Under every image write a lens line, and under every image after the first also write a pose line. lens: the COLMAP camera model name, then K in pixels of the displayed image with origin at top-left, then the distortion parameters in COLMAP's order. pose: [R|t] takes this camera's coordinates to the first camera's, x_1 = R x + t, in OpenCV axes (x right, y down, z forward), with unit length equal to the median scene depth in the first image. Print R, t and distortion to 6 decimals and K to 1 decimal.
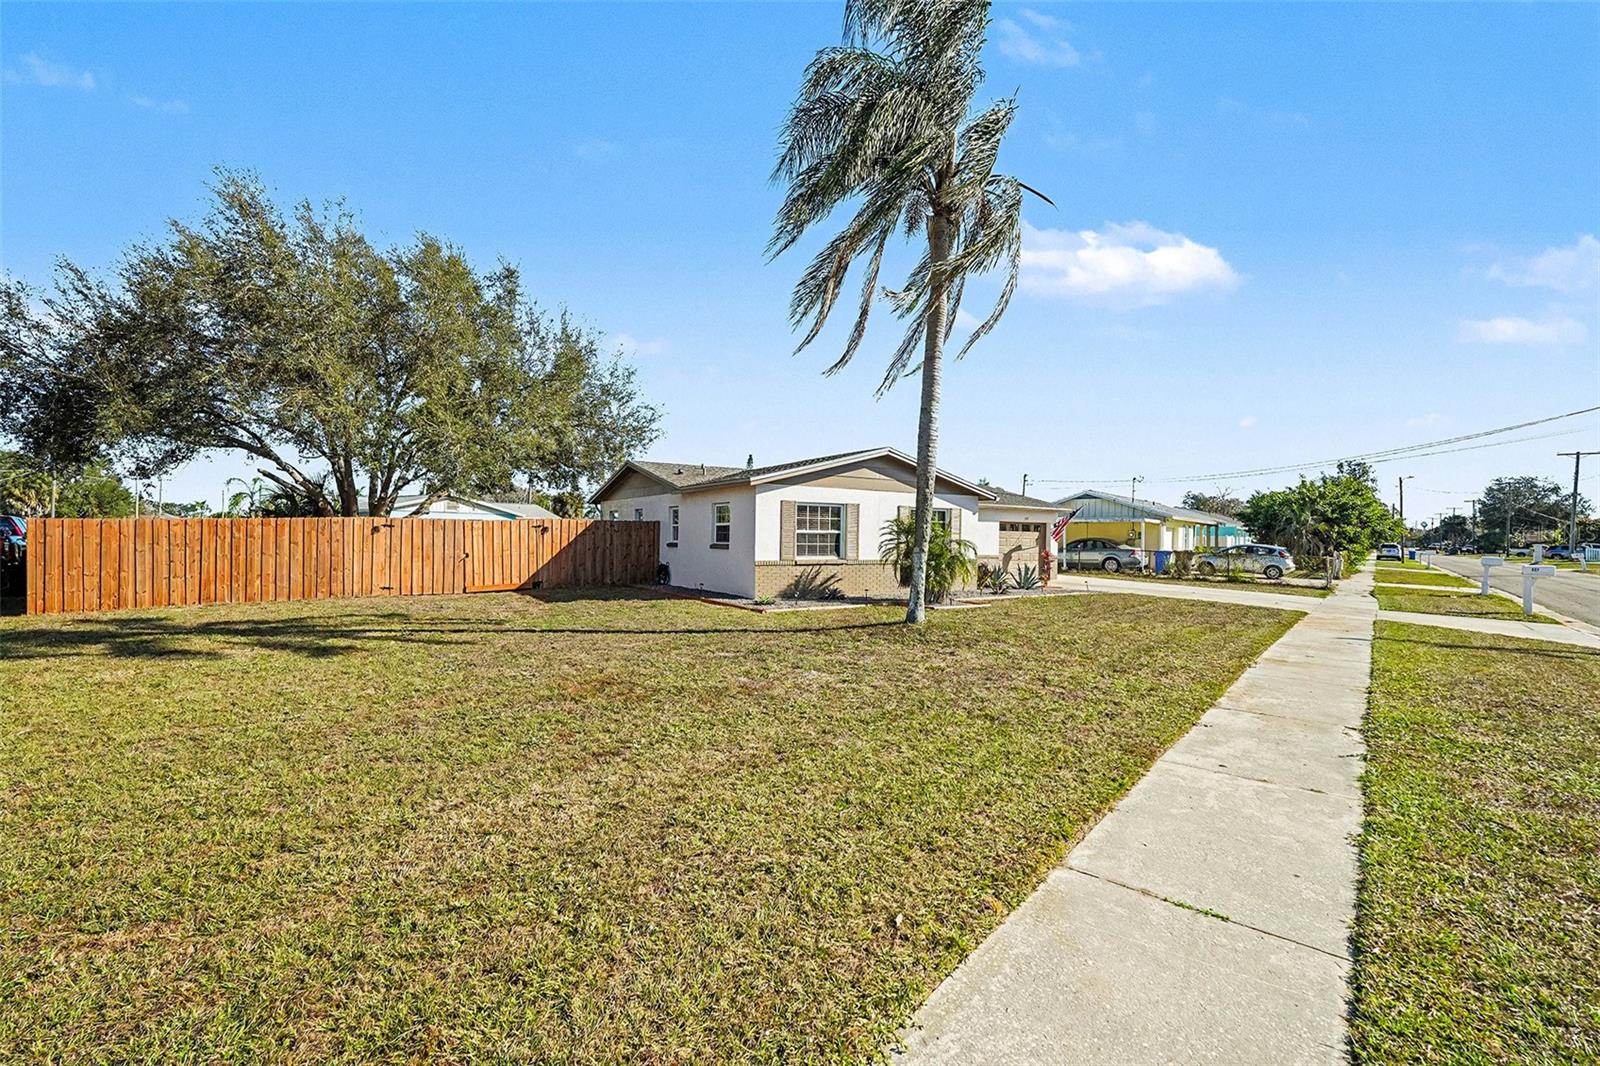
lens RADIAL K [[711.8, 0, 803.6], [0, 711.8, 524.0], [0, 0, 1]] dist [-0.021054, 0.000080]
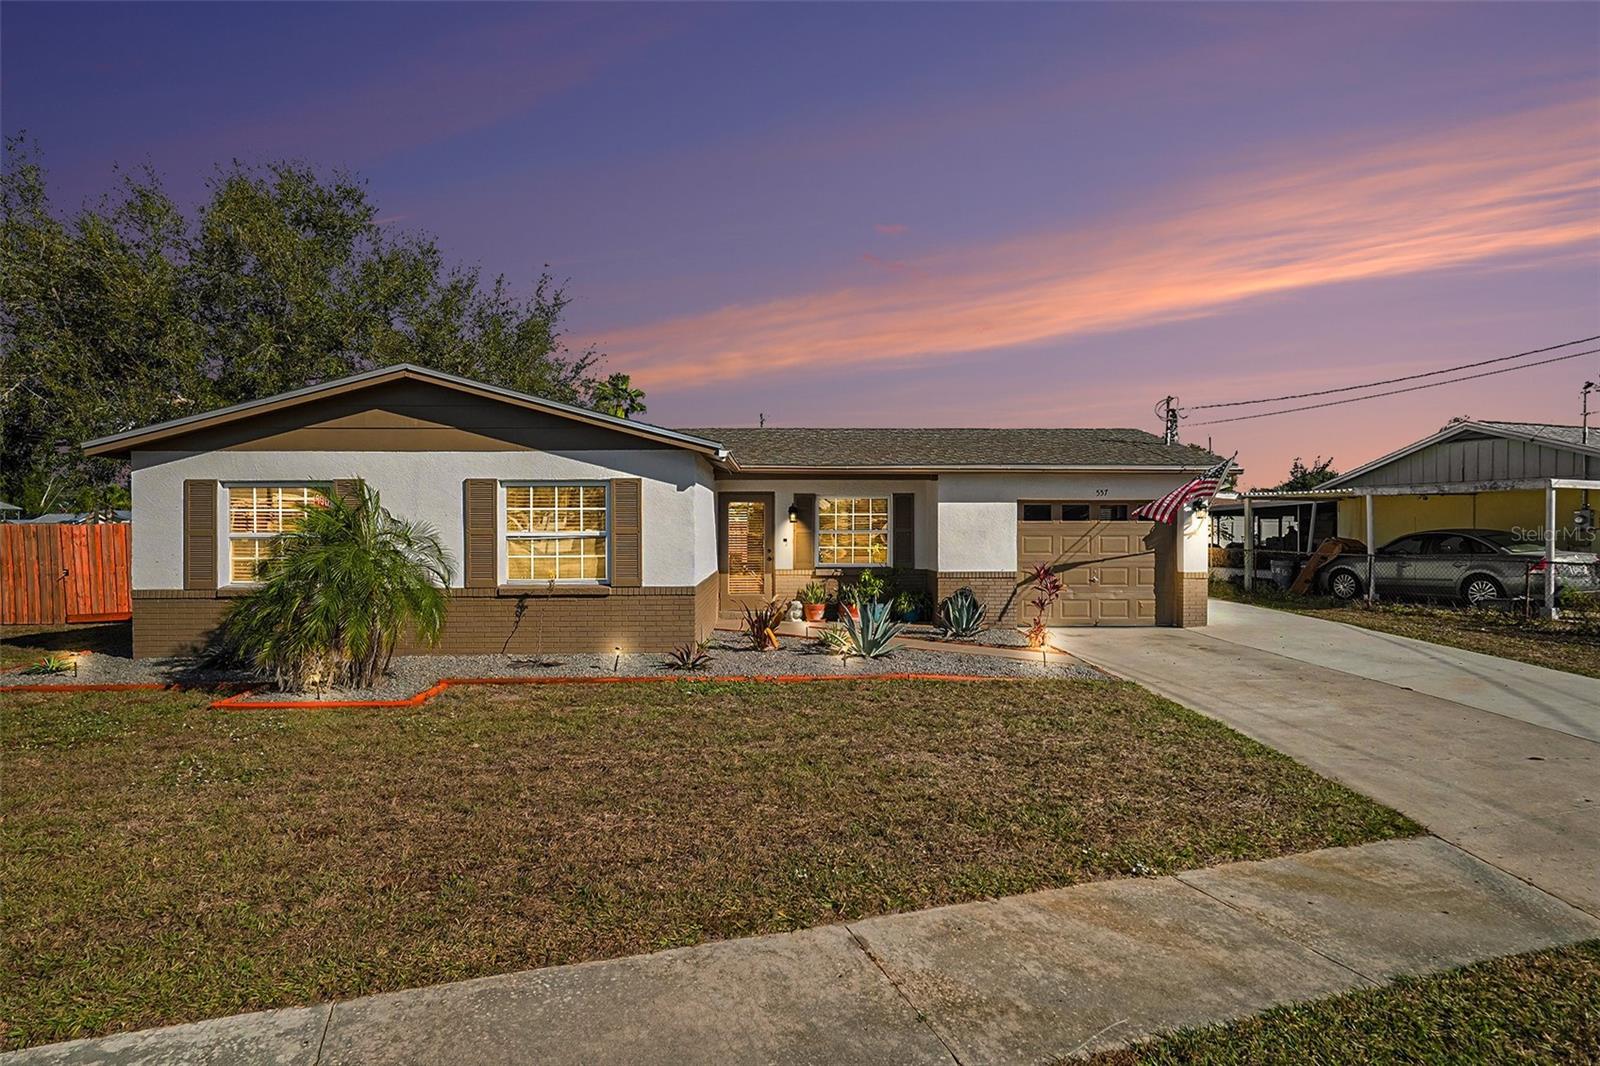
lens RADIAL K [[711.8, 0, 803.6], [0, 711.8, 524.0], [0, 0, 1]] dist [-0.021054, 0.000080]
pose [[0.811164, -0.027570, -0.584168, 0.419544], [0.028221, 0.999570, -0.007988, 0.011045], [0.584137, -0.010006, 0.811593, 0.512186]]
